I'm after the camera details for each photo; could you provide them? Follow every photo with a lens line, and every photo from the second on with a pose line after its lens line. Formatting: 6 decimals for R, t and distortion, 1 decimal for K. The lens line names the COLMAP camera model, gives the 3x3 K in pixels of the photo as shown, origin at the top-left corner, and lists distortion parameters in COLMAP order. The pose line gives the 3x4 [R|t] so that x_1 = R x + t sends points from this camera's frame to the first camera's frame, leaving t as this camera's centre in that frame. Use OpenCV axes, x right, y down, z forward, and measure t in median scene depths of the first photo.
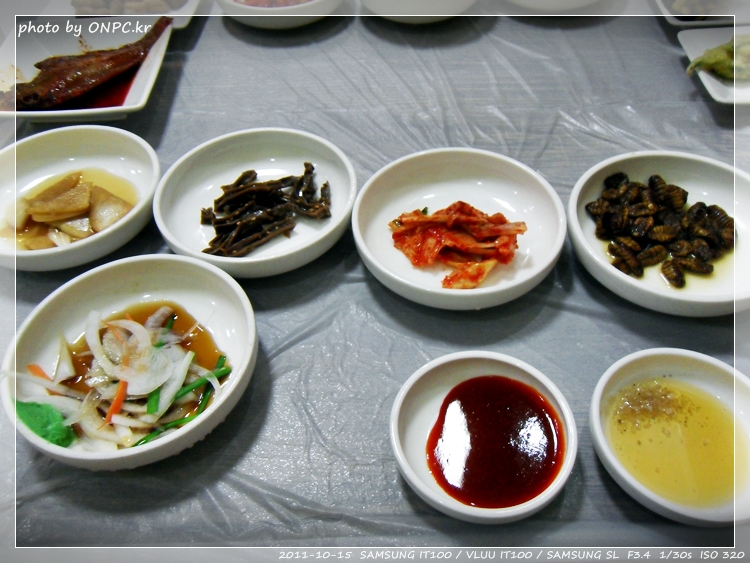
lens RADIAL K [[623.6, 0, 375.3], [0, 623.6, 281.6], [0, 0, 1]] dist [-0.025144, 0.045827]
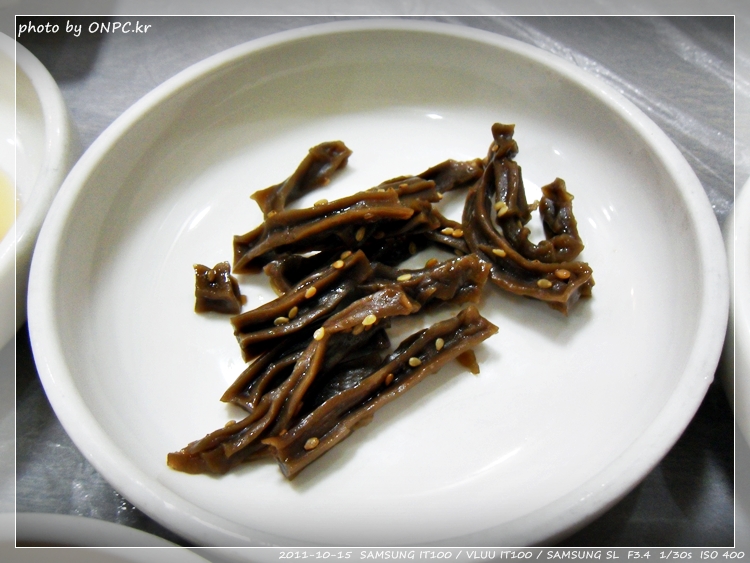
lens RADIAL K [[623.6, 0, 374.4], [0, 623.6, 281.3], [0, 0, 1]] dist [-0.025144, 0.045827]
pose [[0.999913, 0.011480, 0.006496, -0.186737], [-0.012138, 0.993575, 0.112524, -0.147095], [-0.005163, -0.112593, 0.993628, 0.670910]]
